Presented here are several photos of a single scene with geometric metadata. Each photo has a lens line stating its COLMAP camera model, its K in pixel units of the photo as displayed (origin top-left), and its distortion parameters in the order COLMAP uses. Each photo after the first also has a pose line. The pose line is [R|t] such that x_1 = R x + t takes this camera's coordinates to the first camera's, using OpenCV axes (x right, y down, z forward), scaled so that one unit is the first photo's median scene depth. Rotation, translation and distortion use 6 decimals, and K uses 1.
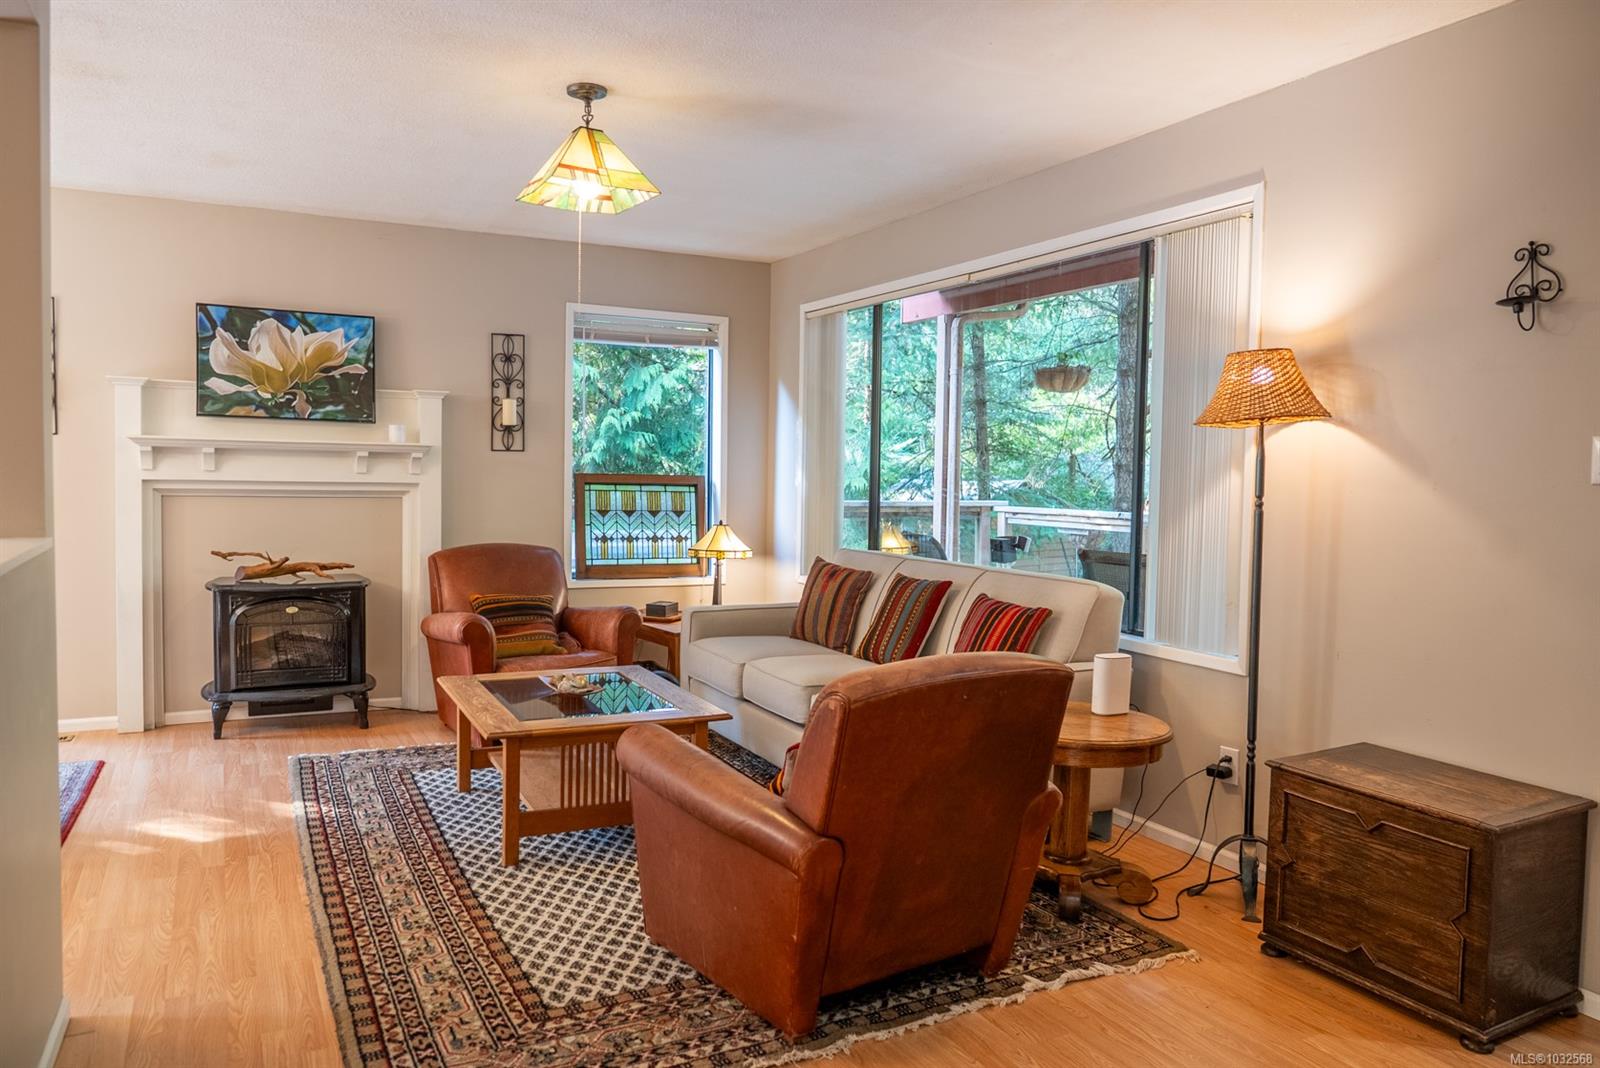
lens RADIAL K [[1094.8, 0, 803.8], [0, 1094.8, 527.9], [0, 0, 1]] dist [-0.036915, 0.008152]
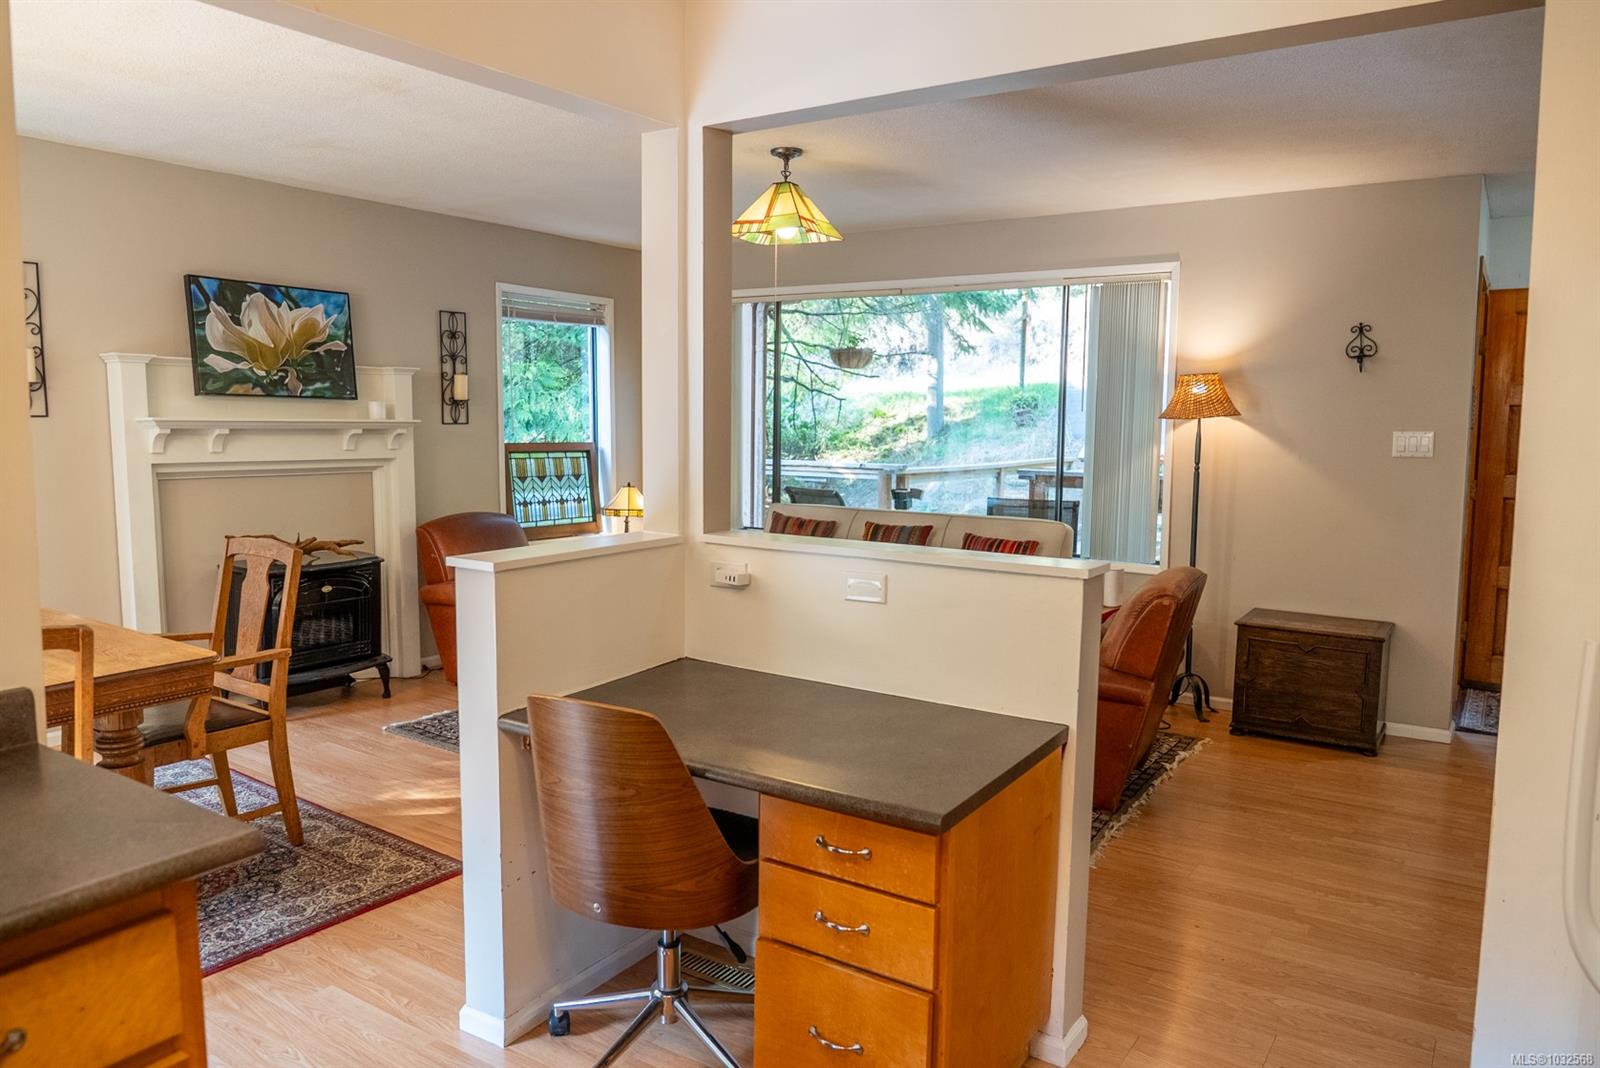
lens RADIAL K [[1094.8, 0, 803.8], [0, 1094.8, 527.9], [0, 0, 1]] dist [-0.036915, 0.008152]
pose [[0.879327, -0.054160, 0.473129, -0.534212], [0.026979, 0.997582, 0.064054, -0.032532], [-0.475454, -0.043559, 0.878662, -0.091288]]
